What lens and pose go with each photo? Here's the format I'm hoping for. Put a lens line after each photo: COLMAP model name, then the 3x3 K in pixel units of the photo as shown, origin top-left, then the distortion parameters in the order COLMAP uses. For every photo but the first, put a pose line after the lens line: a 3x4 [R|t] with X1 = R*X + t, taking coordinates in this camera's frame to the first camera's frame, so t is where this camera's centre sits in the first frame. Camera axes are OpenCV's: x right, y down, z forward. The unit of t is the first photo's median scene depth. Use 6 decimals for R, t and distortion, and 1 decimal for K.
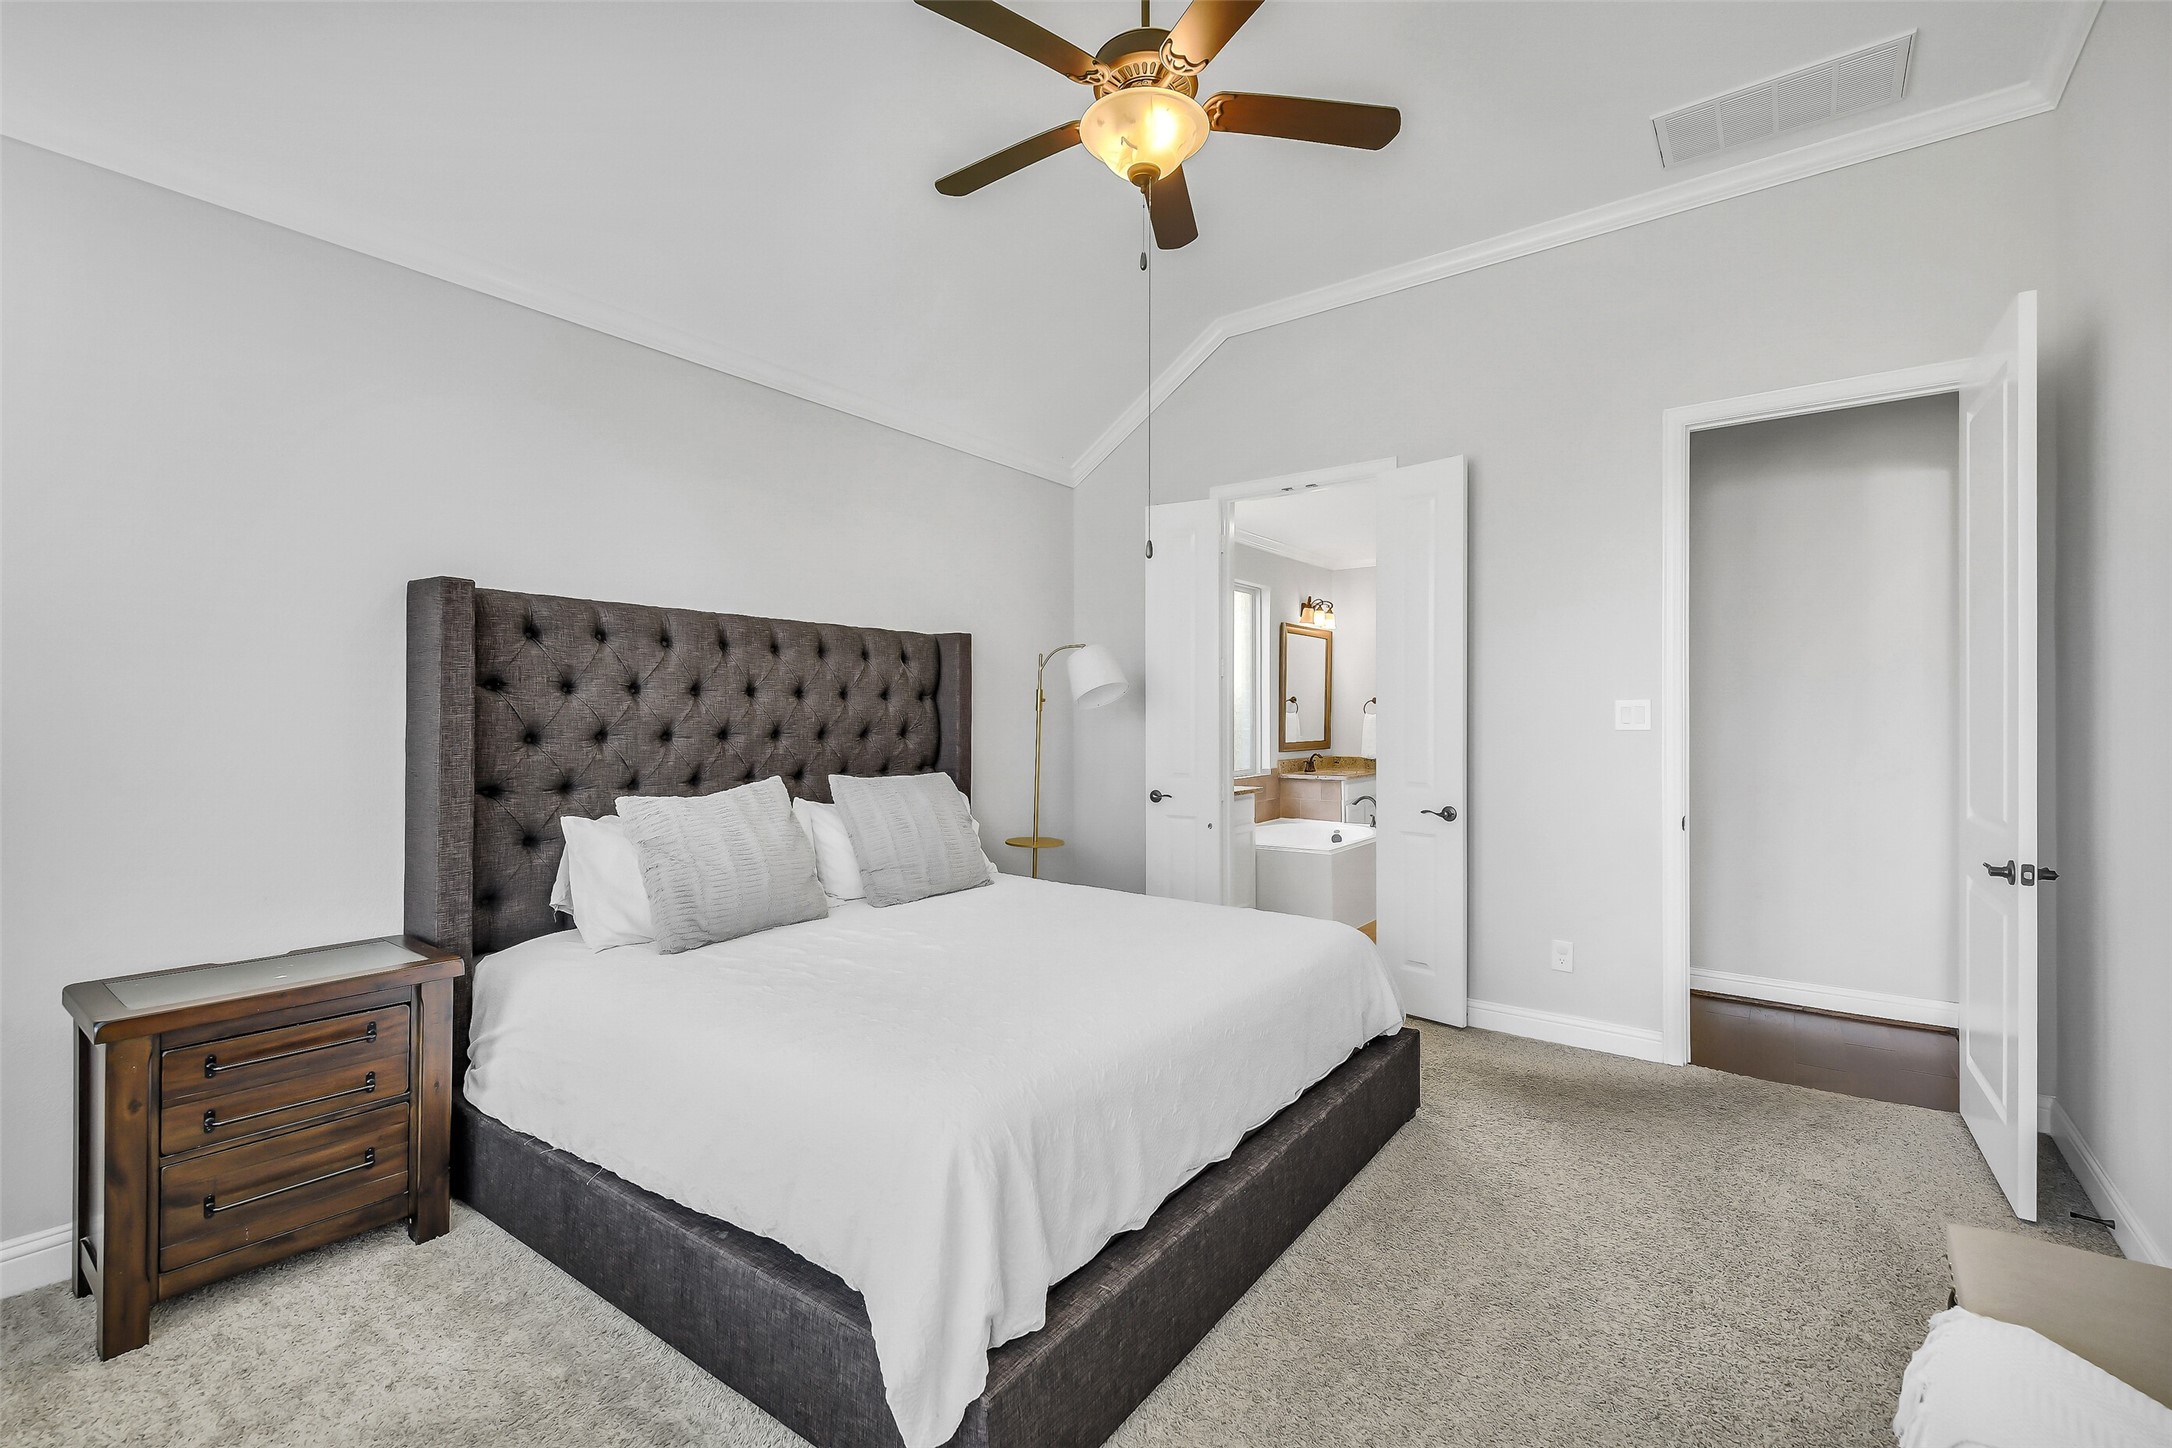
lens RADIAL K [[937.5, 0, 1086.0], [0, 937.5, 724.0], [0, 0, 1]] dist [0.013142, -0.005395]
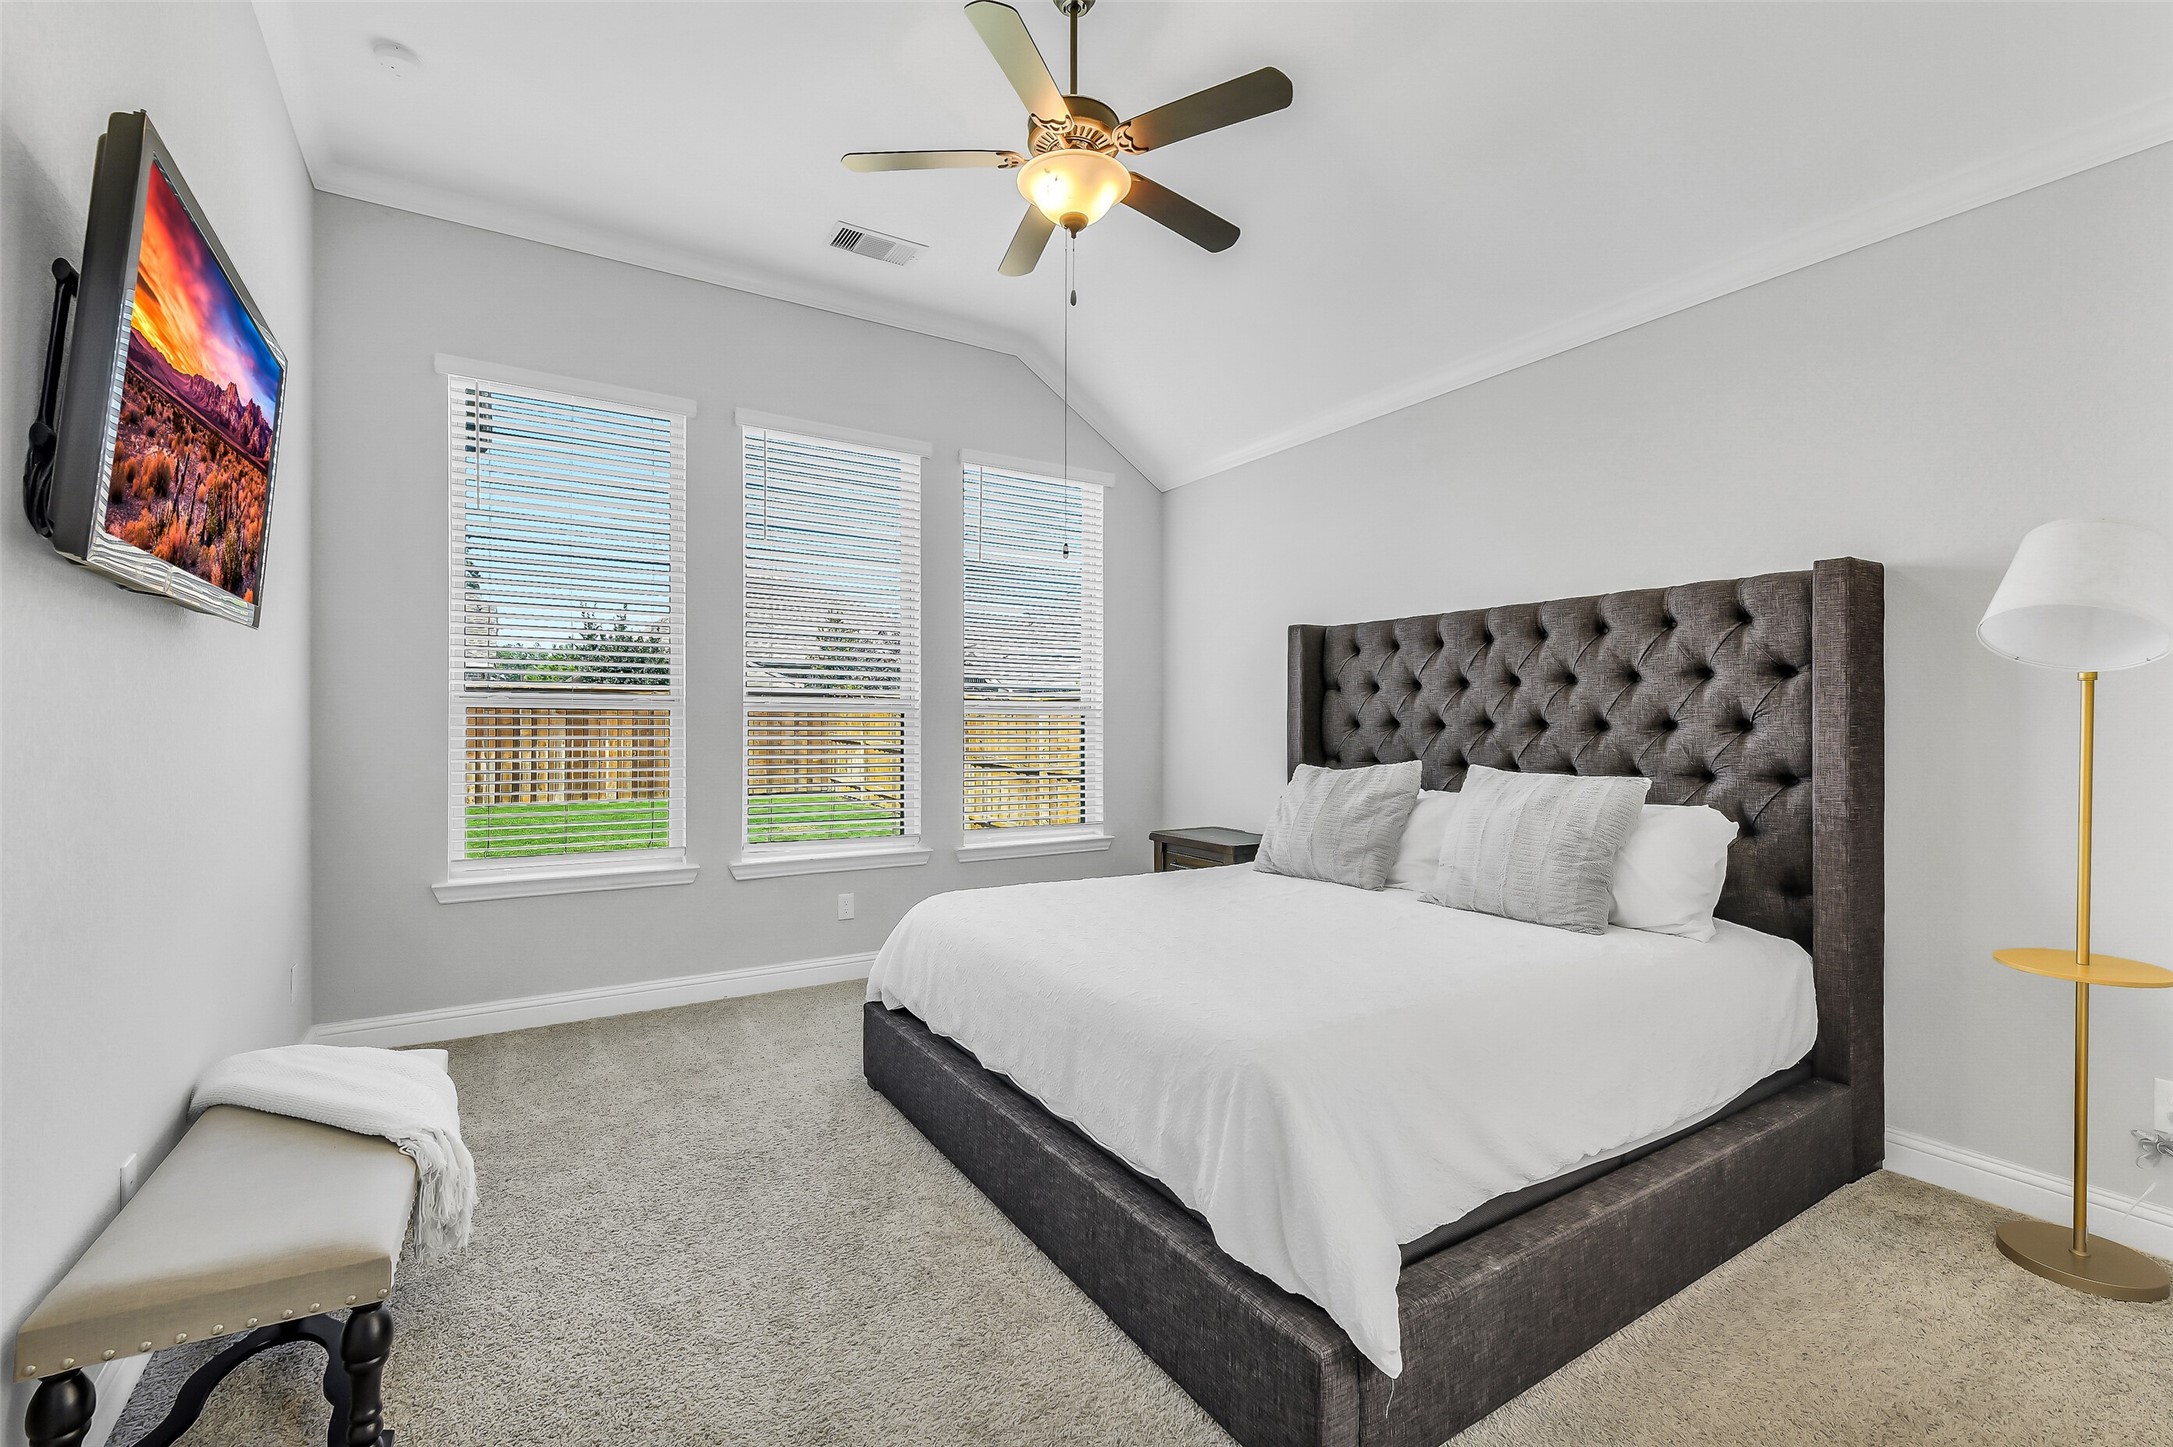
lens RADIAL K [[940.3, 0, 1086.5], [0, 940.3, 723.5], [0, 0, 1]] dist [0.000234, 0.000002]
pose [[-0.362714, 0.002311, -0.931897, 0.748760], [-0.000746, 0.999996, 0.002770, 0.008548], [0.931900, 0.001700, -0.362711, 0.957312]]
